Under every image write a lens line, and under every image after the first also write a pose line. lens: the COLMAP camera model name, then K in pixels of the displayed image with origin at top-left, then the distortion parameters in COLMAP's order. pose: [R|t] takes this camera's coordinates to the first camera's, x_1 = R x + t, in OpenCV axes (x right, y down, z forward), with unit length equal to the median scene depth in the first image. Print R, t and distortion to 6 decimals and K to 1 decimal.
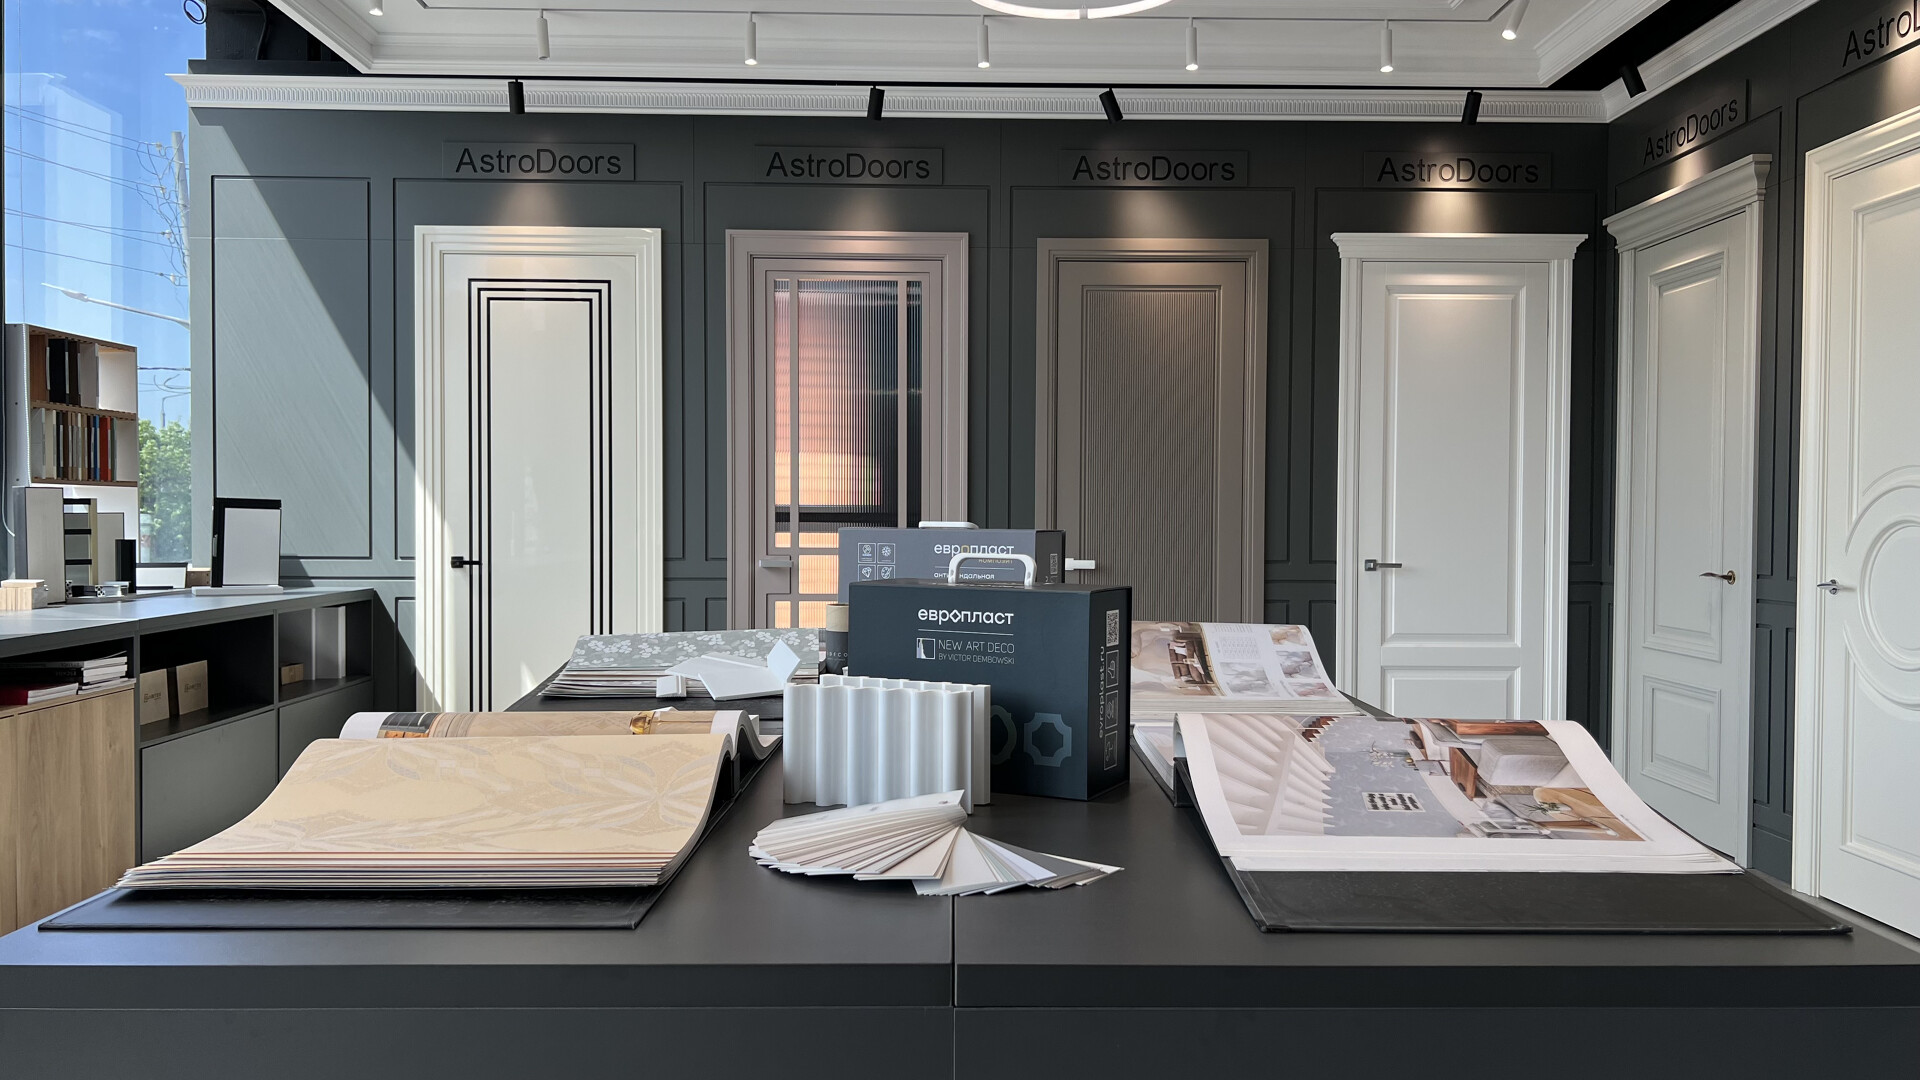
lens RADIAL K [[1425.4, 0, 988.2], [0, 1425.4, 541.3], [0, 0, 1]] dist [0.028463, -0.023929]
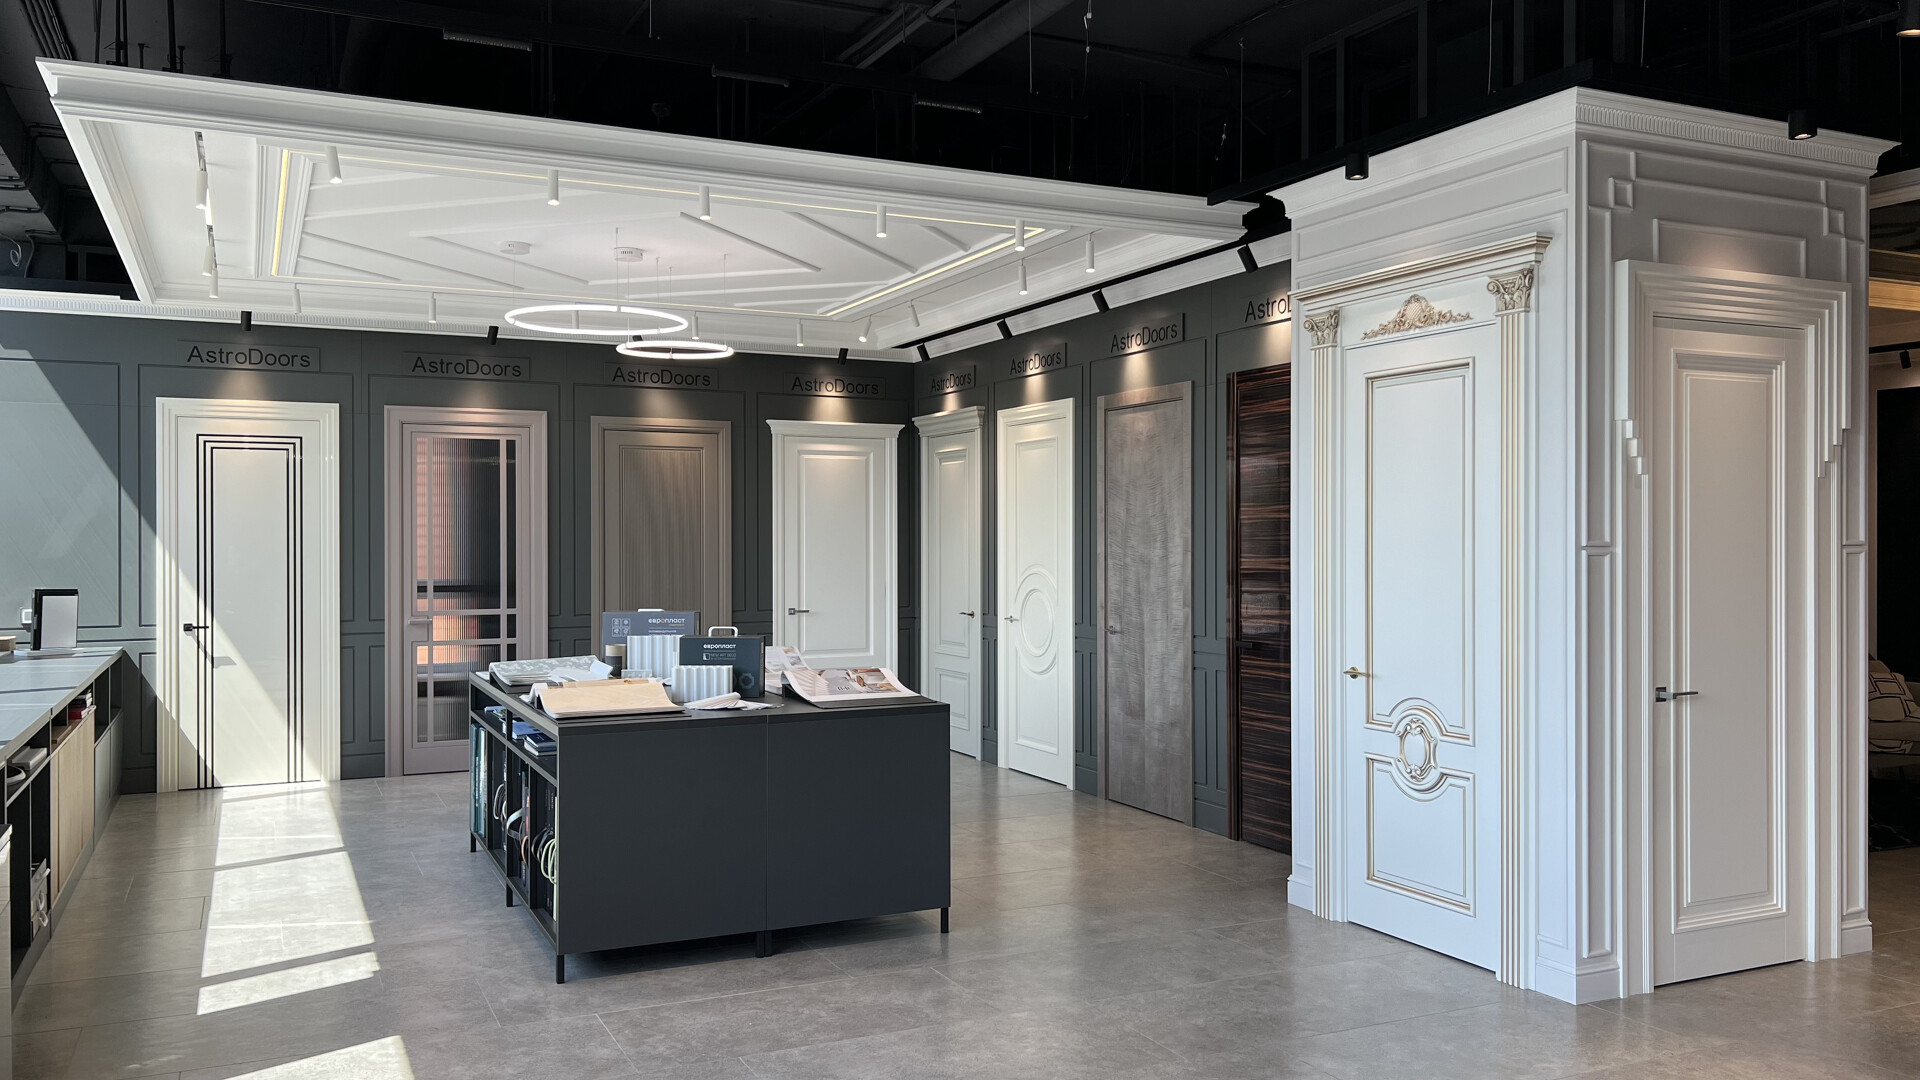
lens RADIAL K [[1425.4, 0, 966.7], [0, 1425.4, 548.8], [0, 0, 1]] dist [0.028463, -0.023929]
pose [[0.911851, -0.009742, 0.410405, -0.257871], [0.015370, 0.999828, -0.010417, -0.039911], [-0.410233, 0.015807, 0.911844, -0.692192]]
